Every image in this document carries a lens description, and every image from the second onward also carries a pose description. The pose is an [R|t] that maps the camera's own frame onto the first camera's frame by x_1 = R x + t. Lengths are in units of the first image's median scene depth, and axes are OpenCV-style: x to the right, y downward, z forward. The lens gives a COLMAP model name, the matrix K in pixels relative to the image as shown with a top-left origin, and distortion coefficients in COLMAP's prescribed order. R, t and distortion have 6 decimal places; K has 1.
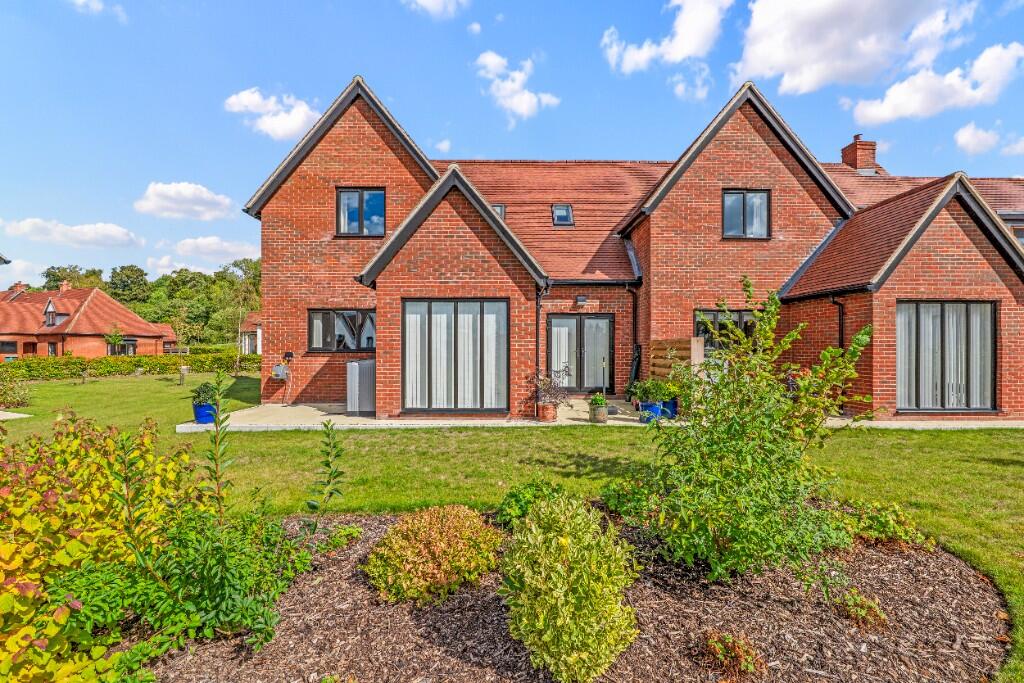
lens RADIAL K [[432.8, 0, 516.8], [0, 432.8, 340.9], [0, 0, 1]] dist [-0.001212, -0.000085]
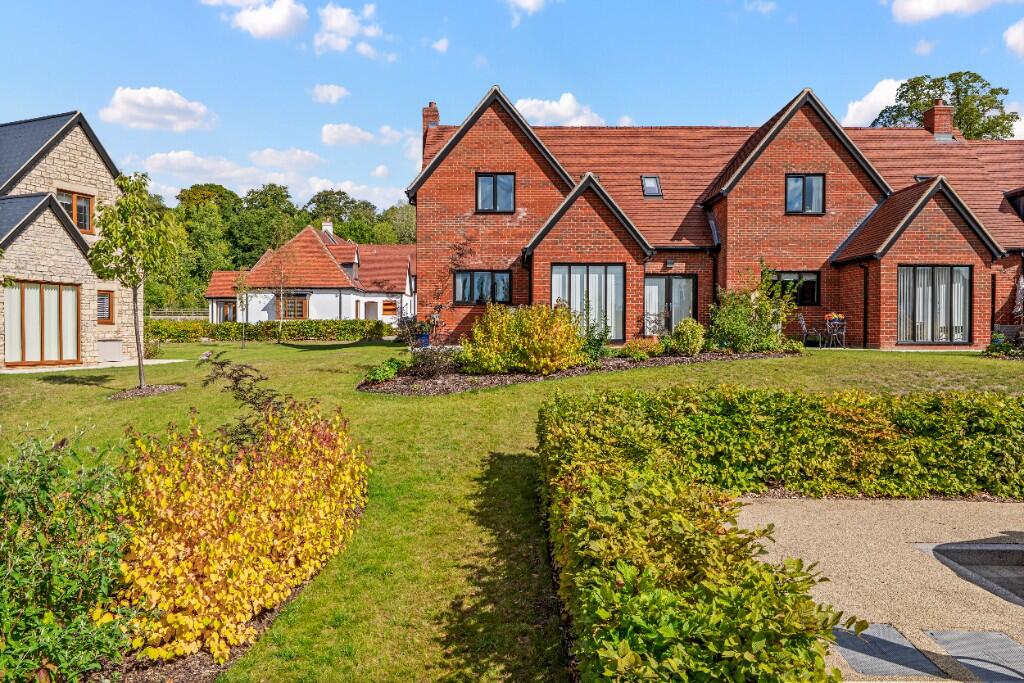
lens RADIAL K [[785.9, 0, 509.3], [0, 785.9, 341.3], [0, 0, 1]] dist [0.013286, 0.002649]
pose [[0.999894, 0.002882, -0.014296, -0.288179], [-0.002595, 0.999795, 0.020062, 0.087117], [0.014351, -0.020023, 0.999697, -1.294128]]
